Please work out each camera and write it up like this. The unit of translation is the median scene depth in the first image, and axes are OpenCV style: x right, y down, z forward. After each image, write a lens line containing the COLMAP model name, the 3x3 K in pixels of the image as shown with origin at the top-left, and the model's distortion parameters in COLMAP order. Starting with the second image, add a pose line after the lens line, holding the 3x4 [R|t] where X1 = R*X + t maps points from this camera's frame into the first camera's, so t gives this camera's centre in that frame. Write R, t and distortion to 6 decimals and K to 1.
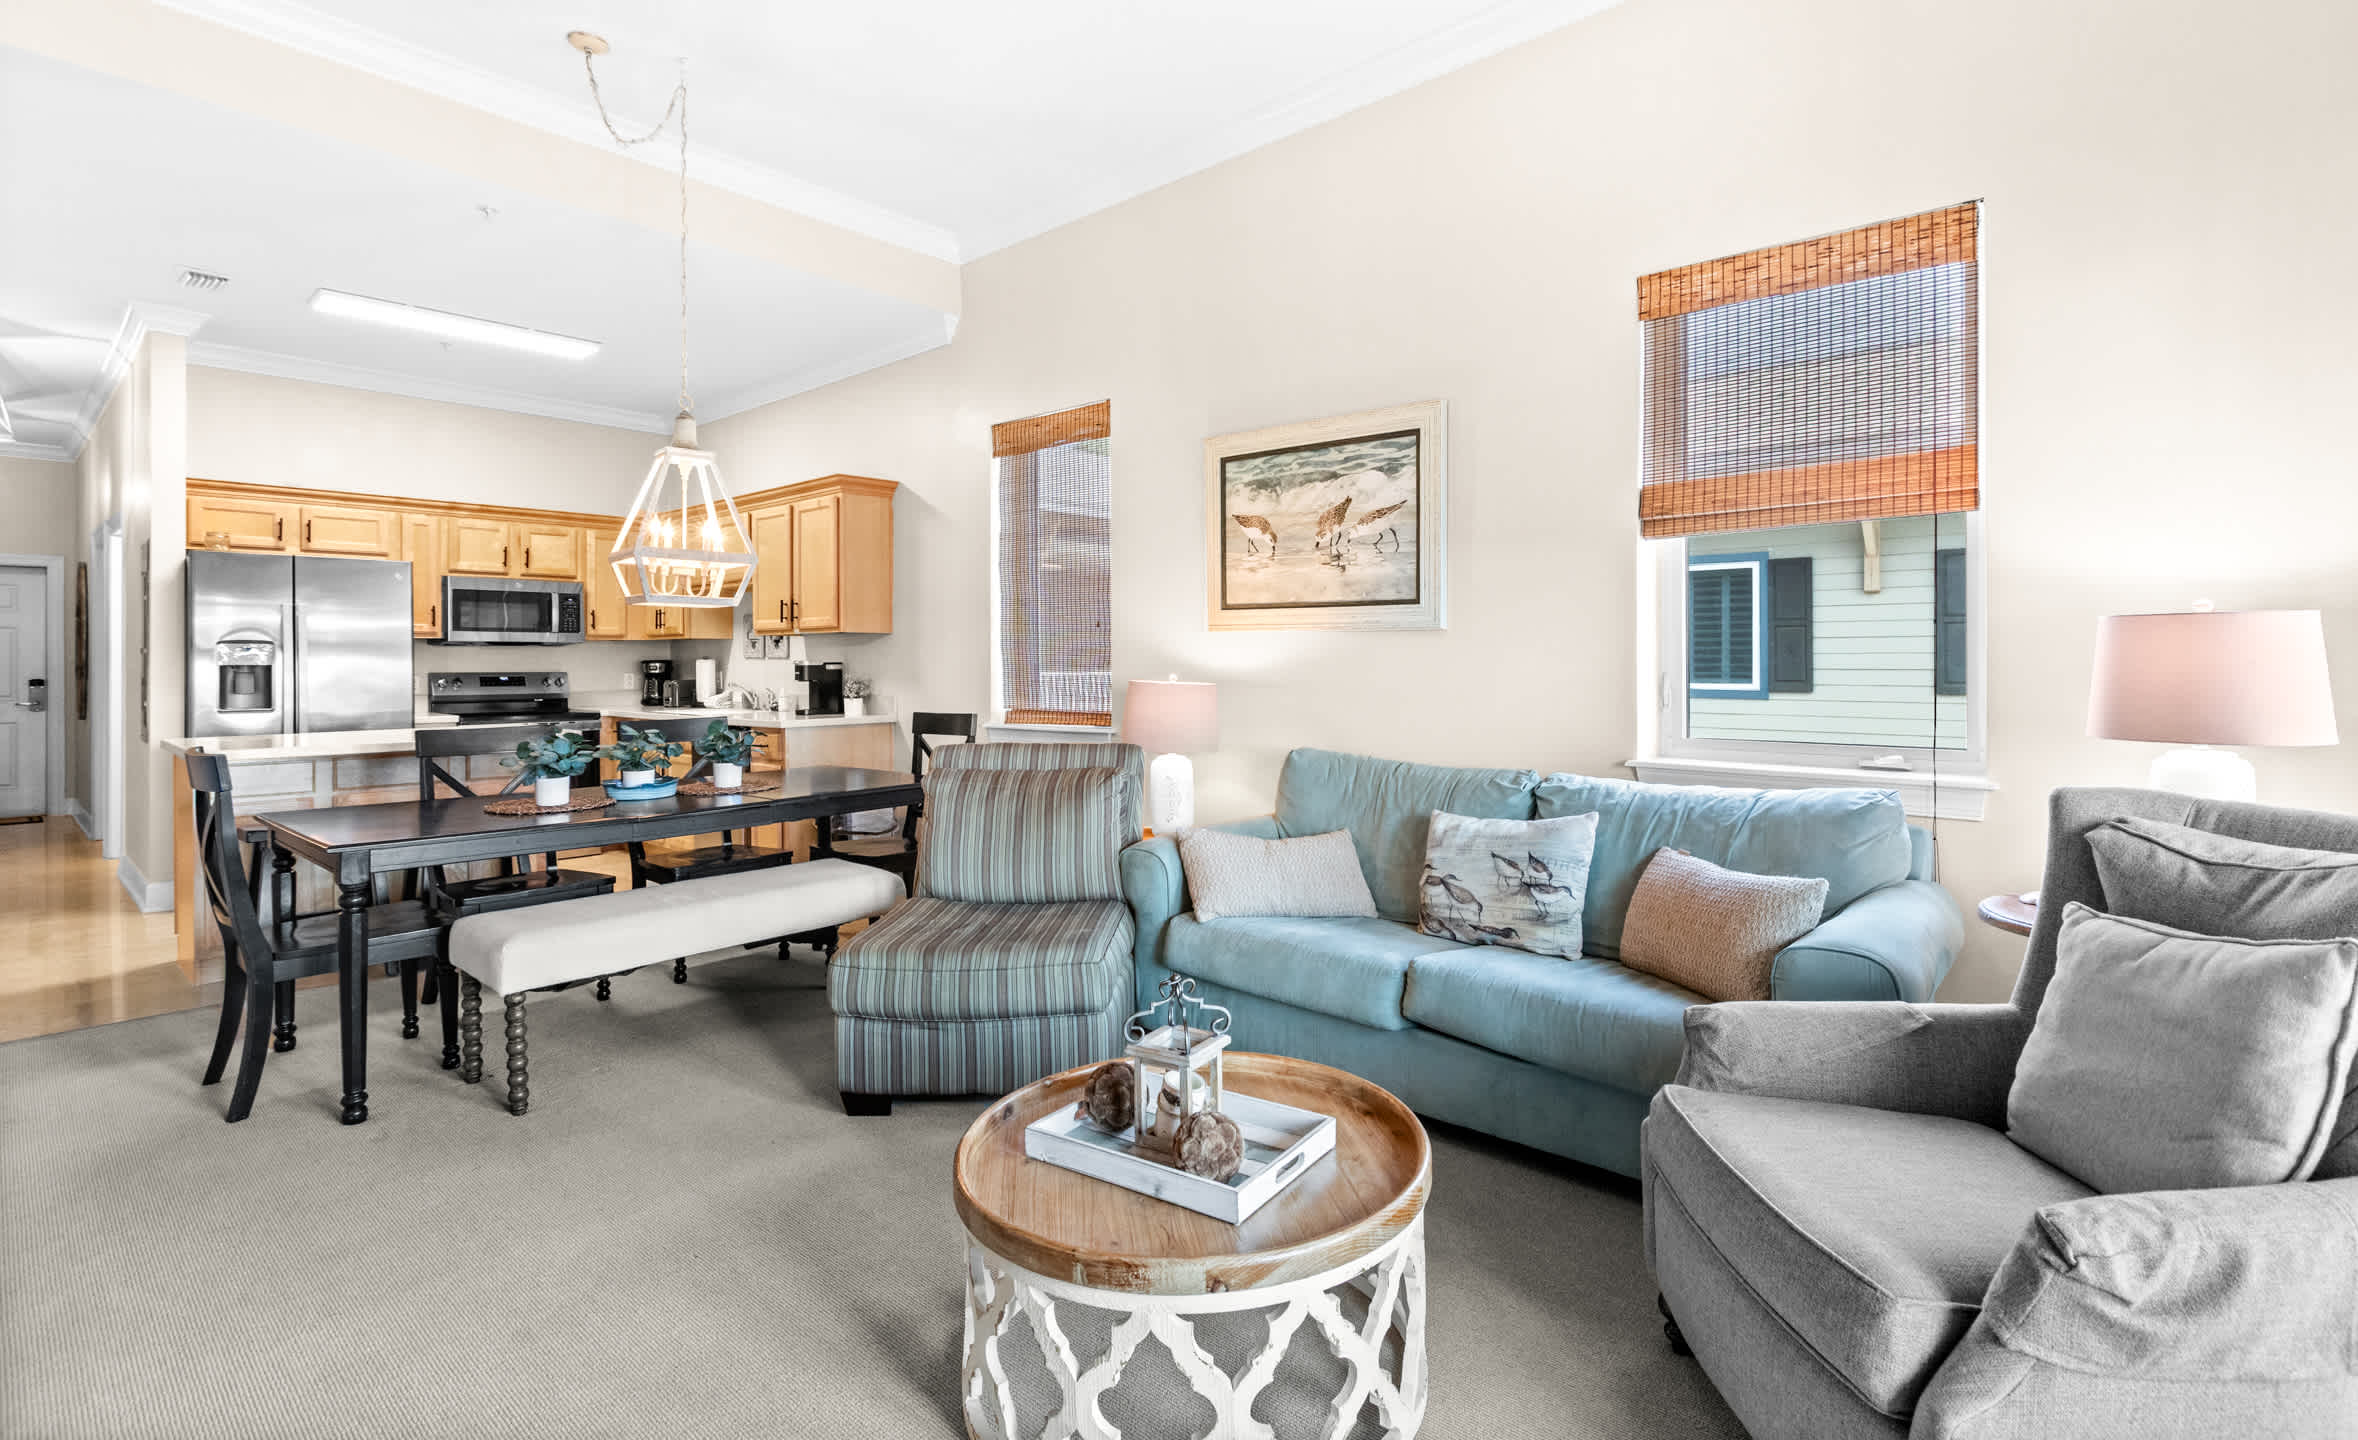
lens RADIAL K [[1066.7, 0, 1228.6], [0, 1066.7, 660.0], [0, 0, 1]] dist [-0.003177, 0.000657]
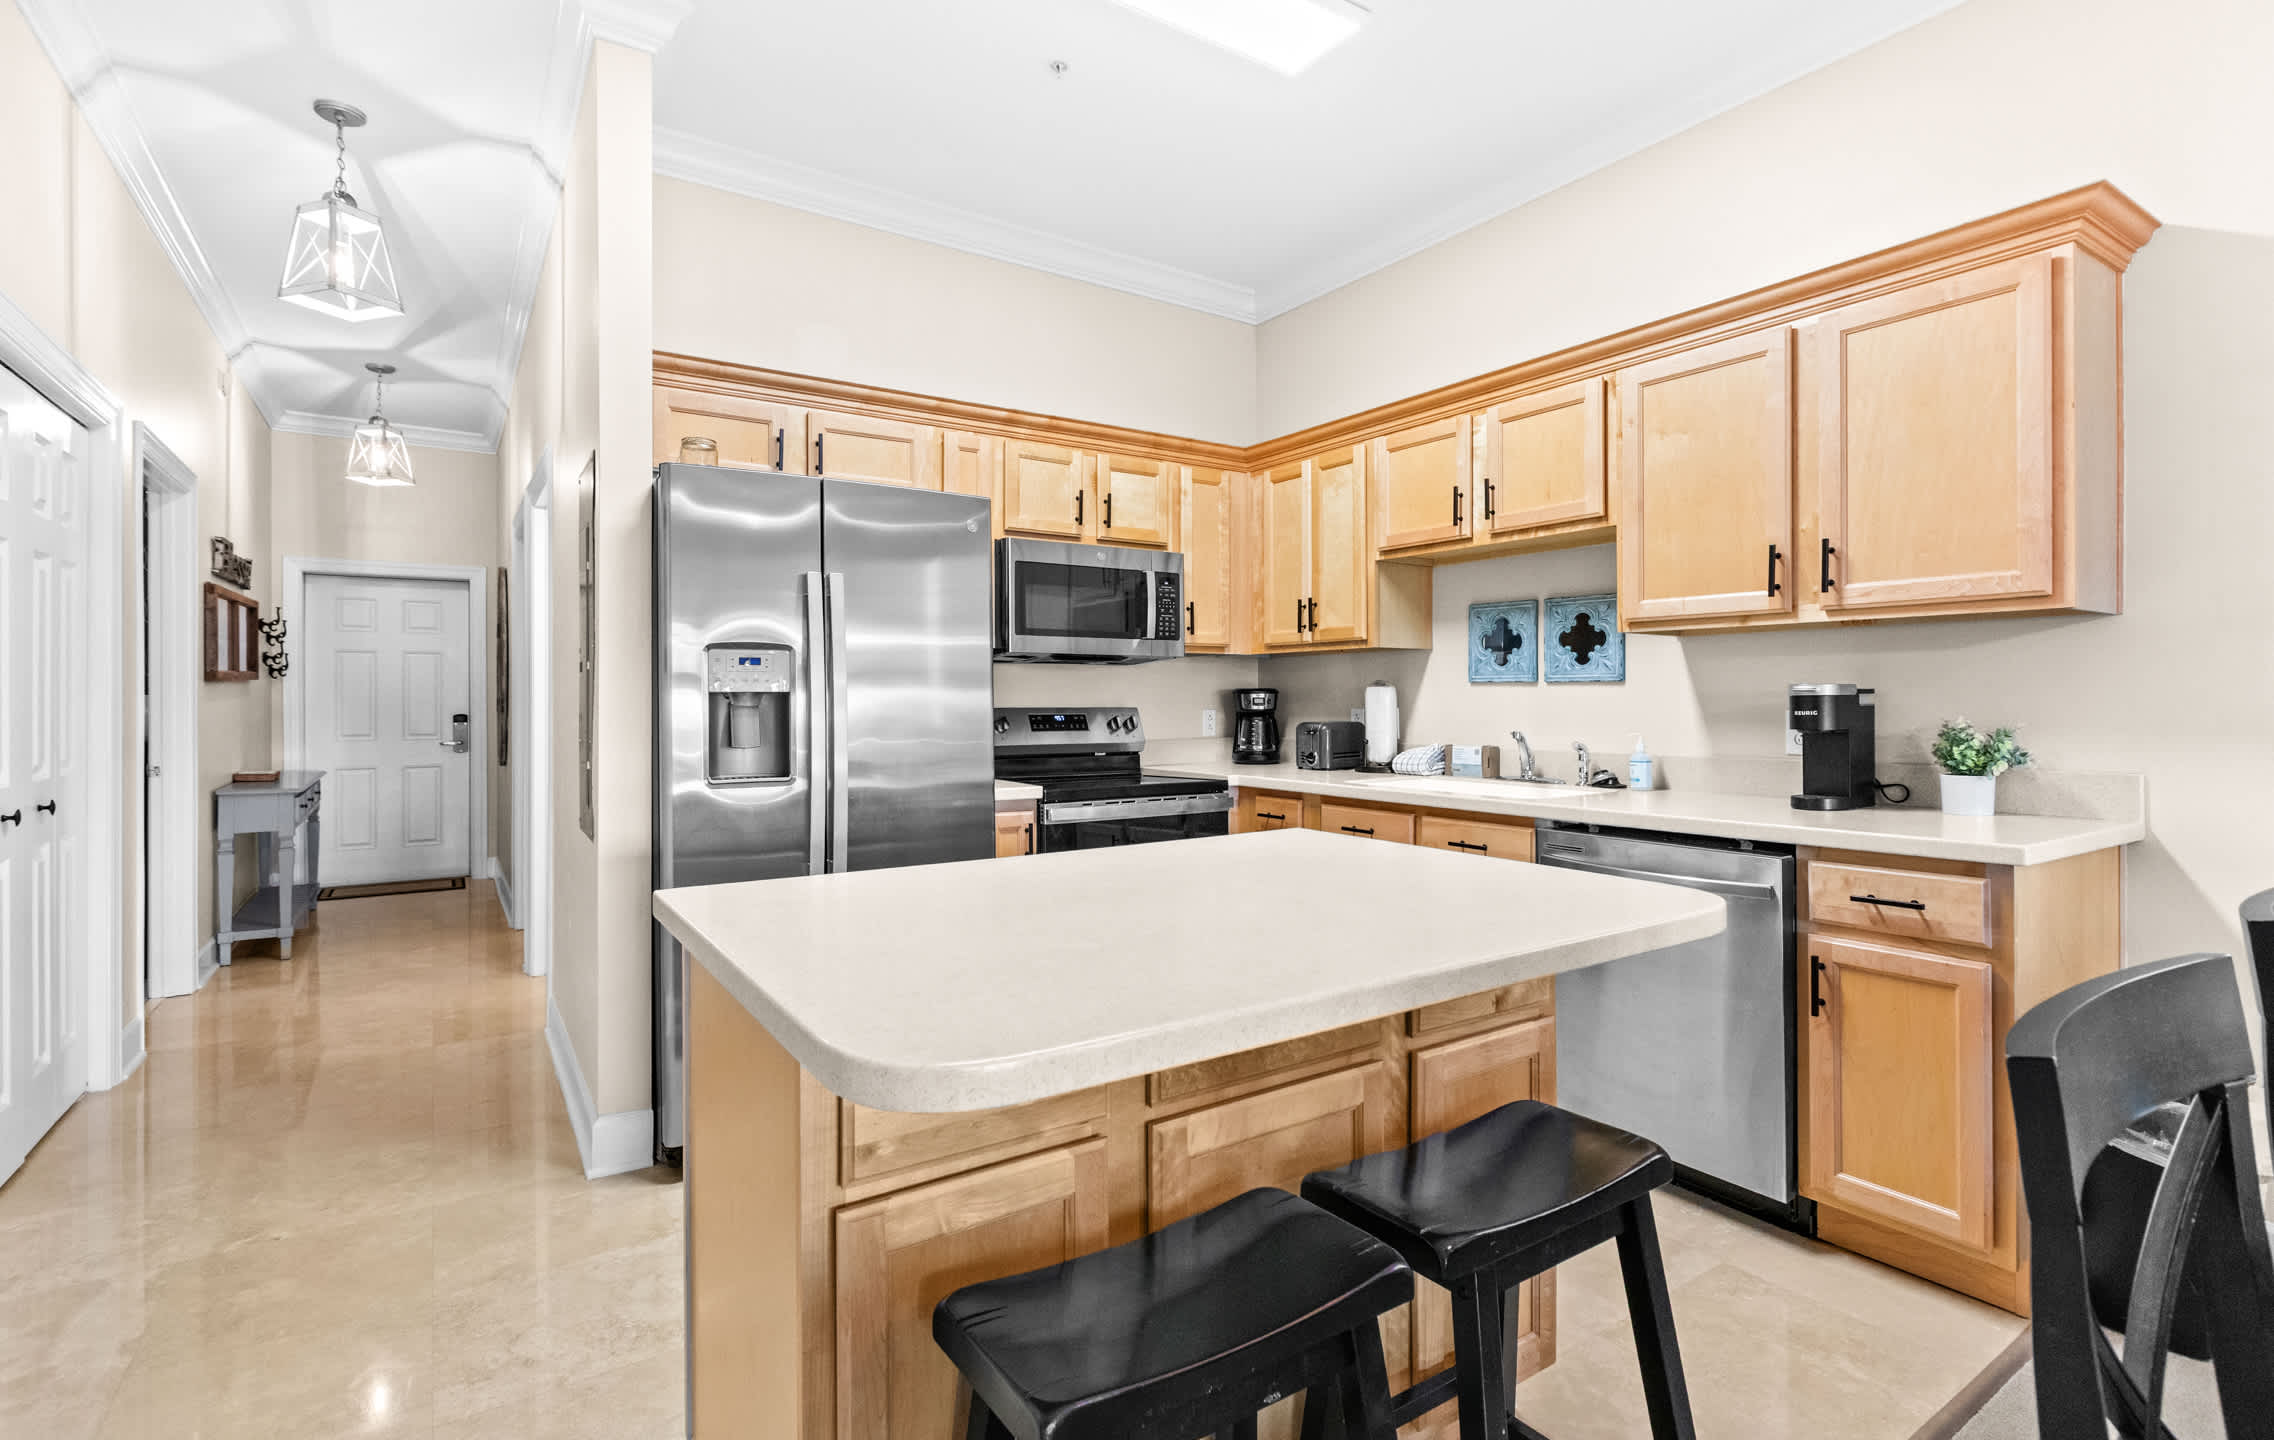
lens RADIAL K [[1065.7, 0, 1151.6], [0, 1065.7, 699.8], [0, 0, 1]] dist [-0.001239, -0.000248]
pose [[0.961152, 0.001715, -0.276014, -0.589296], [-0.000358, 0.999988, 0.004966, 0.005405], [0.276019, -0.004675, 0.961141, 0.554176]]
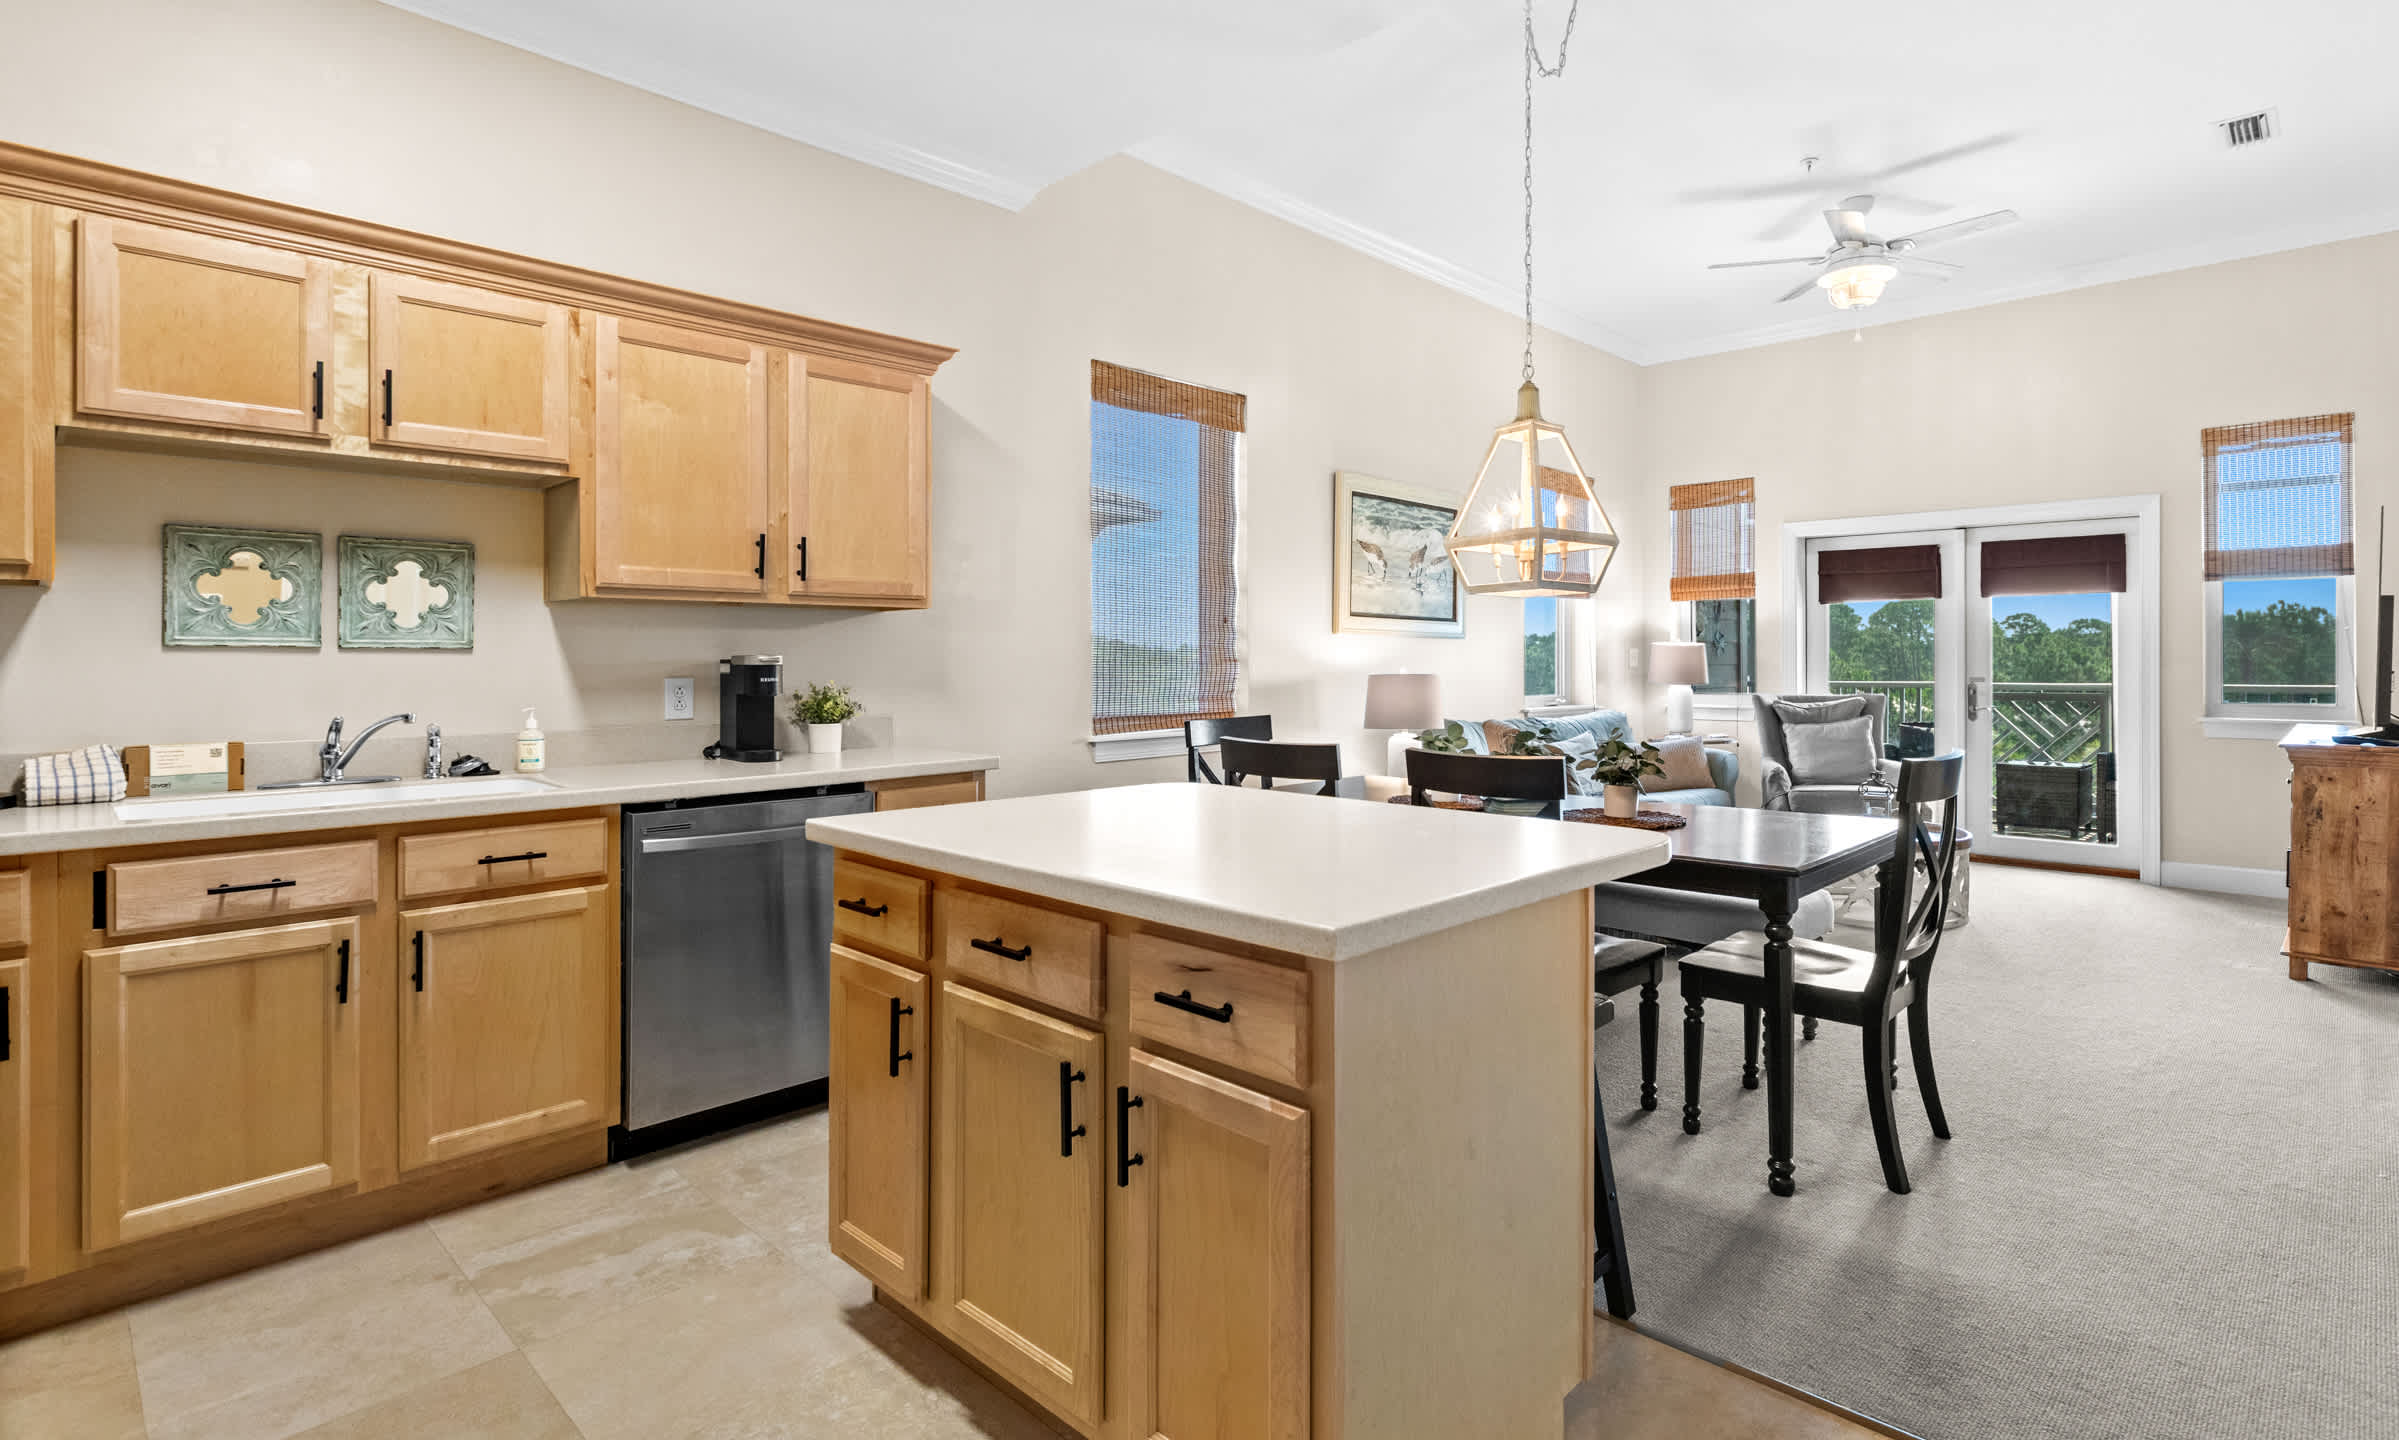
lens RADIAL K [[1155.9, 0, 1260.7], [0, 1155.9, 665.7], [0, 0, 1]] dist [0.006659, -0.002316]
pose [[0.060552, -0.000695, 0.998165, -1.039059], [0.003634, 0.999993, 0.000476, 0.006818], [-0.998158, 0.003598, 0.060555, 0.801139]]
